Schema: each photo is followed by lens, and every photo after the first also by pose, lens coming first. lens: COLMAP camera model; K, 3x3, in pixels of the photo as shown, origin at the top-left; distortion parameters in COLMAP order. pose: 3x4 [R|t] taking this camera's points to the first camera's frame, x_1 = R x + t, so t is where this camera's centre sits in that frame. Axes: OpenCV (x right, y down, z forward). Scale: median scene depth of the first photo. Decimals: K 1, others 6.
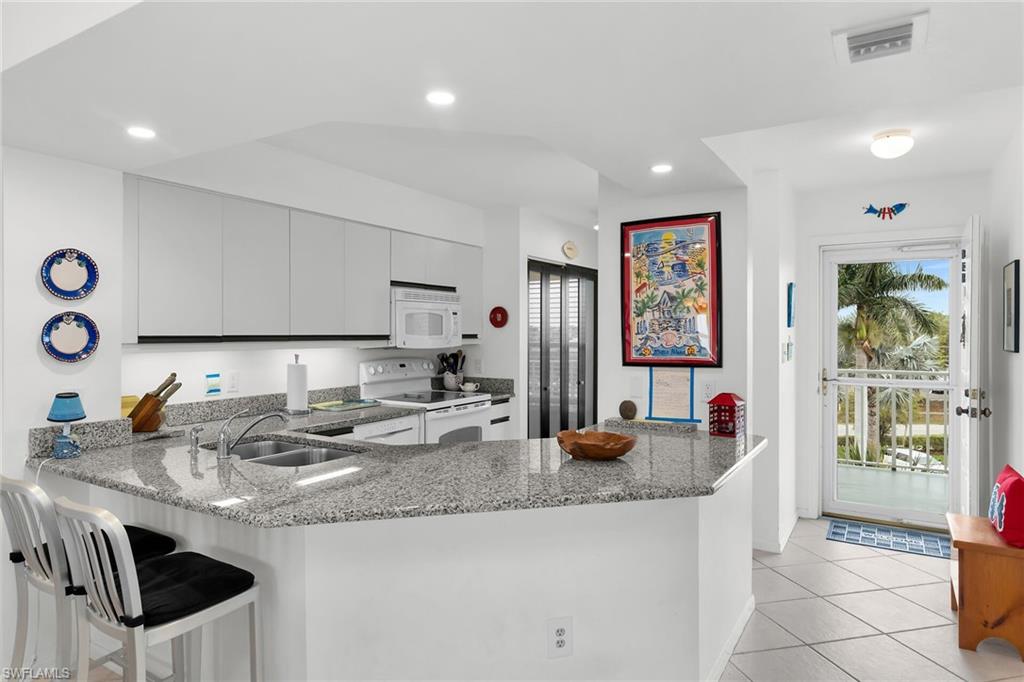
lens RADIAL K [[624.6, 0, 511.8], [0, 624.6, 337.3], [0, 0, 1]] dist [0.003770, 0.002798]
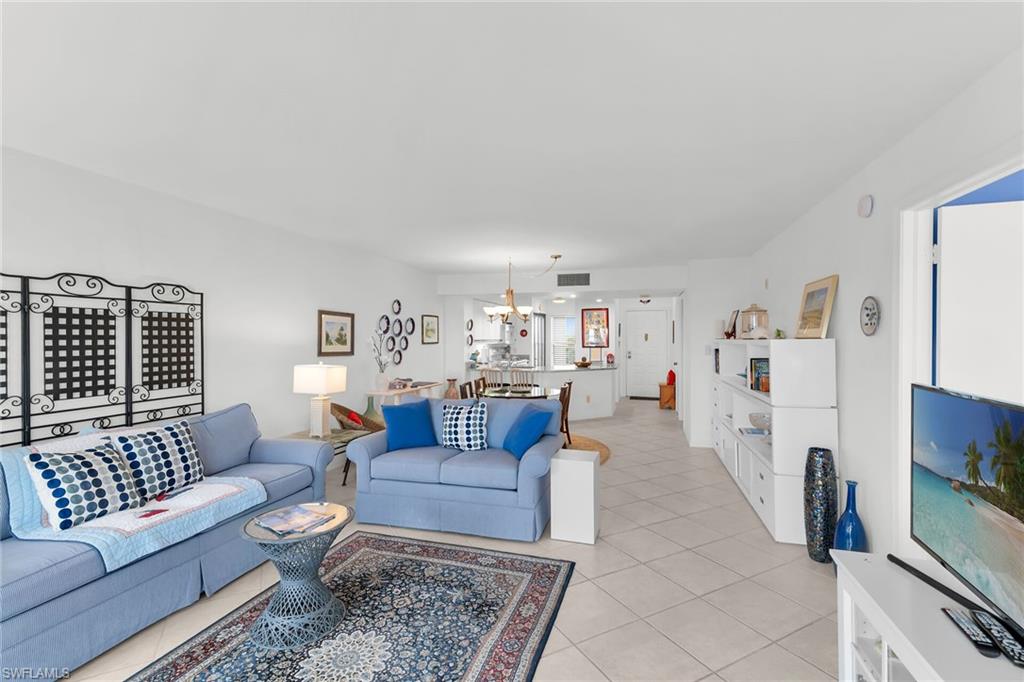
lens RADIAL K [[462.5, 0, 507.7], [0, 462.5, 337.8], [0, 0, 1]] dist [0.011519, -0.001640]
pose [[0.967097, -0.000553, 0.254408, -0.945903], [0.002240, 0.999977, -0.006341, 0.003436], [-0.254398, 0.006703, 0.967076, -1.533734]]
